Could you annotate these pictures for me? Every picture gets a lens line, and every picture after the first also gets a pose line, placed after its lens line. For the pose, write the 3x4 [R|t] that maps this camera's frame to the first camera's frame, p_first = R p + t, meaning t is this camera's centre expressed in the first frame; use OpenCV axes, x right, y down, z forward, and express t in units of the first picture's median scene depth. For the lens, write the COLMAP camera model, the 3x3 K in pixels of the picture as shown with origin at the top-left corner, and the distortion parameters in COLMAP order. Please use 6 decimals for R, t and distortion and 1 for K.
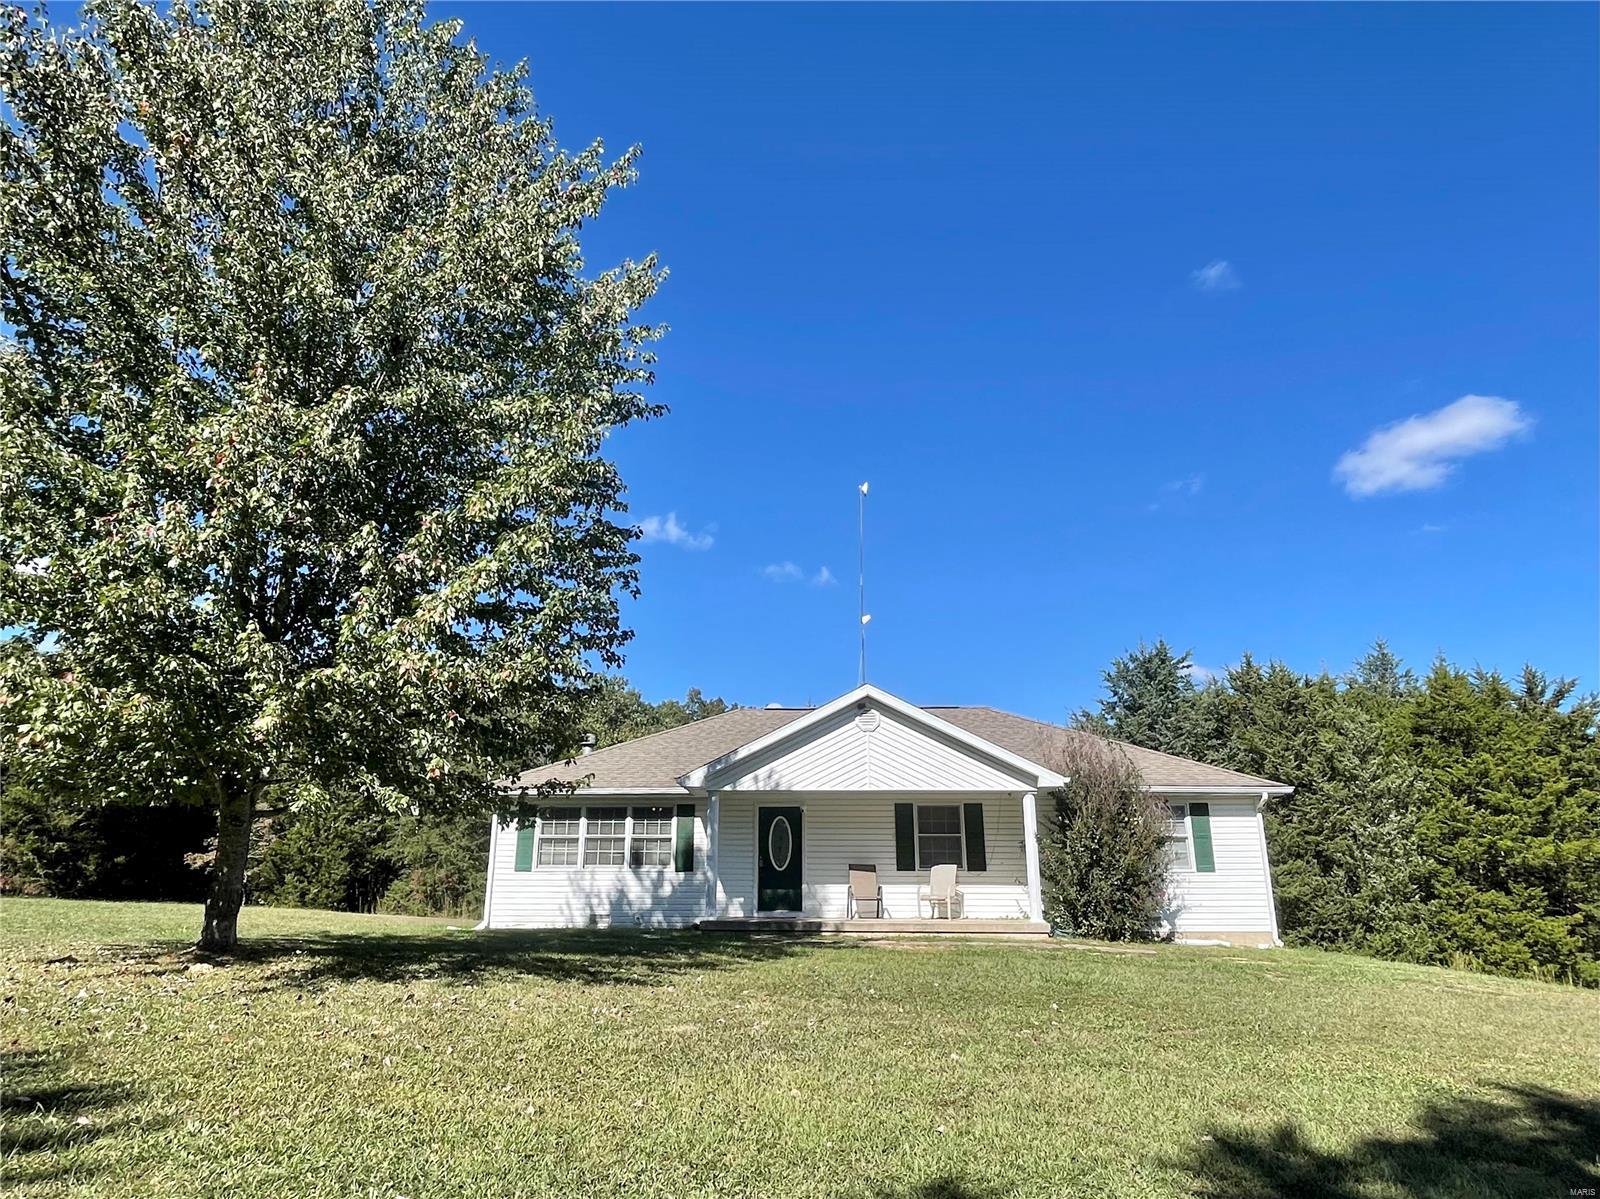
lens RADIAL K [[955.5, 0, 756.1], [0, 955.5, 603.5], [0, 0, 1]] dist [0.017007, -0.022444]
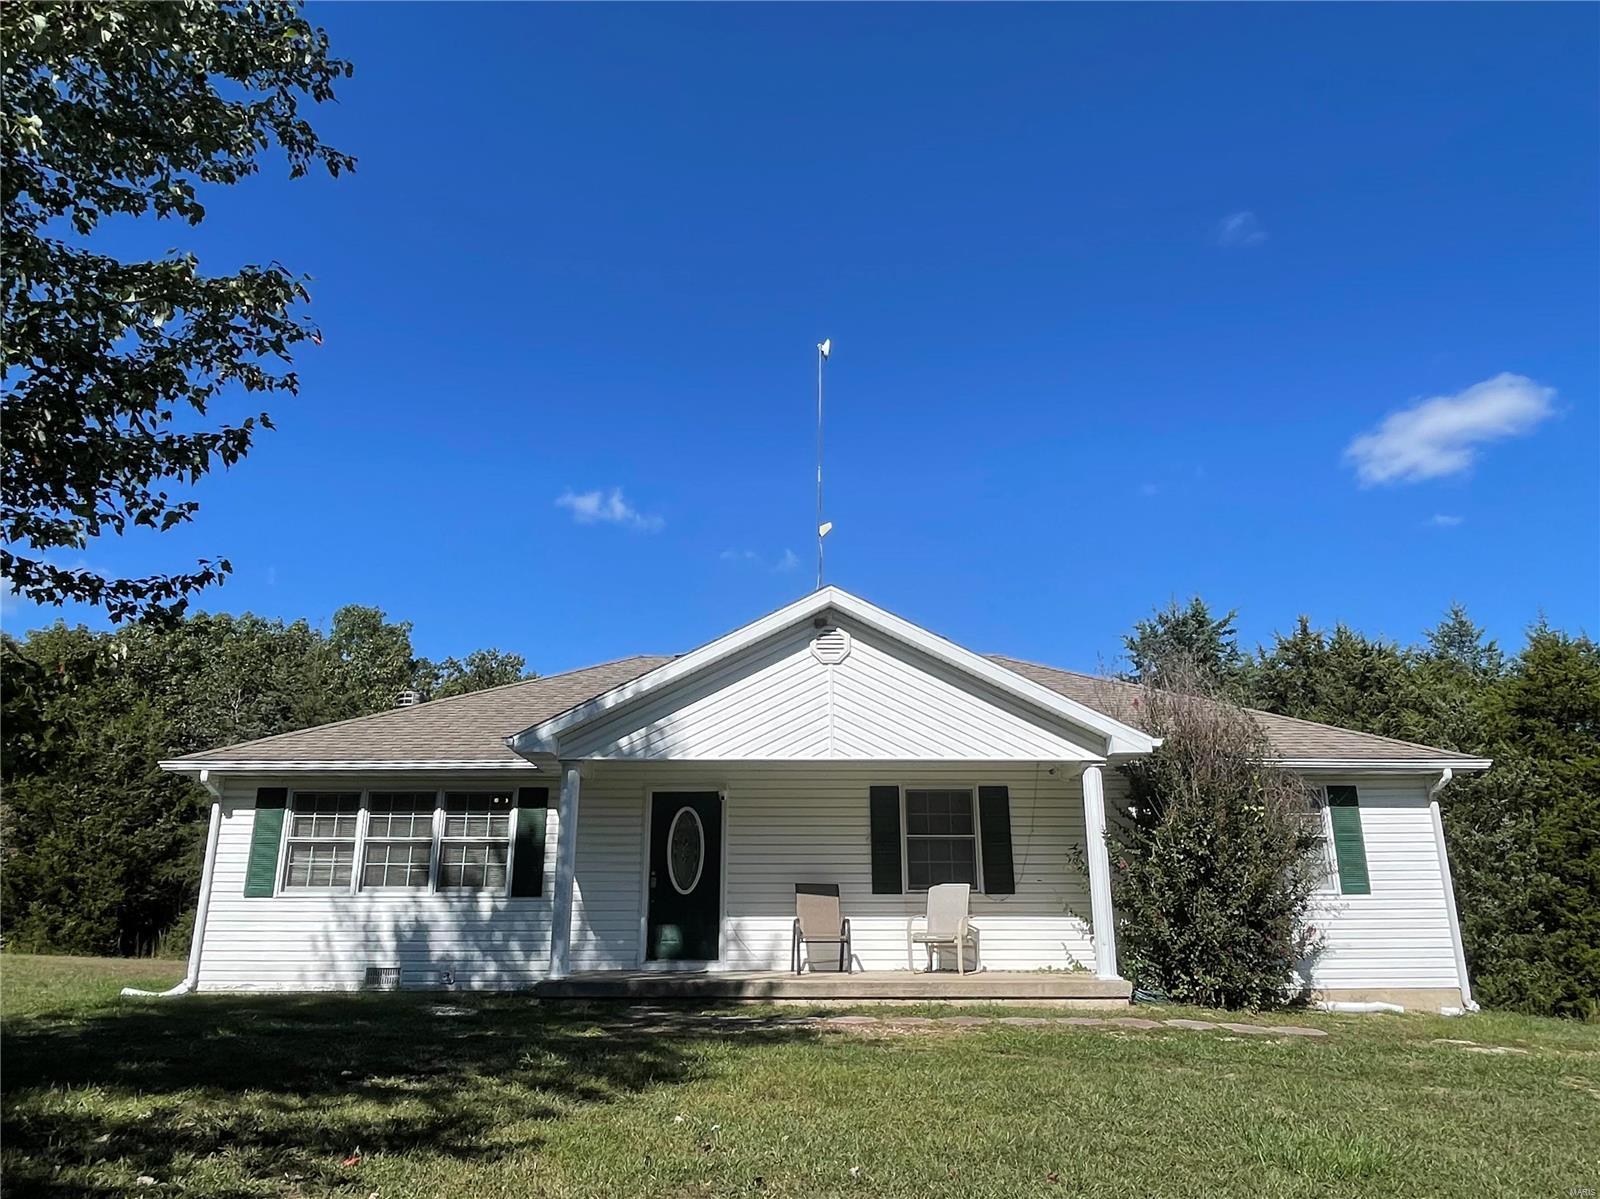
lens RADIAL K [[1052.4, 0, 765.1], [0, 1052.4, 603.0], [0, 0, 1]] dist [0.002249, -0.003776]
pose [[0.997777, 0.014828, 0.064964, 0.030552], [-0.014911, 0.999889, 0.000786, 0.091039], [-0.064945, -0.001753, 0.997887, 0.323301]]
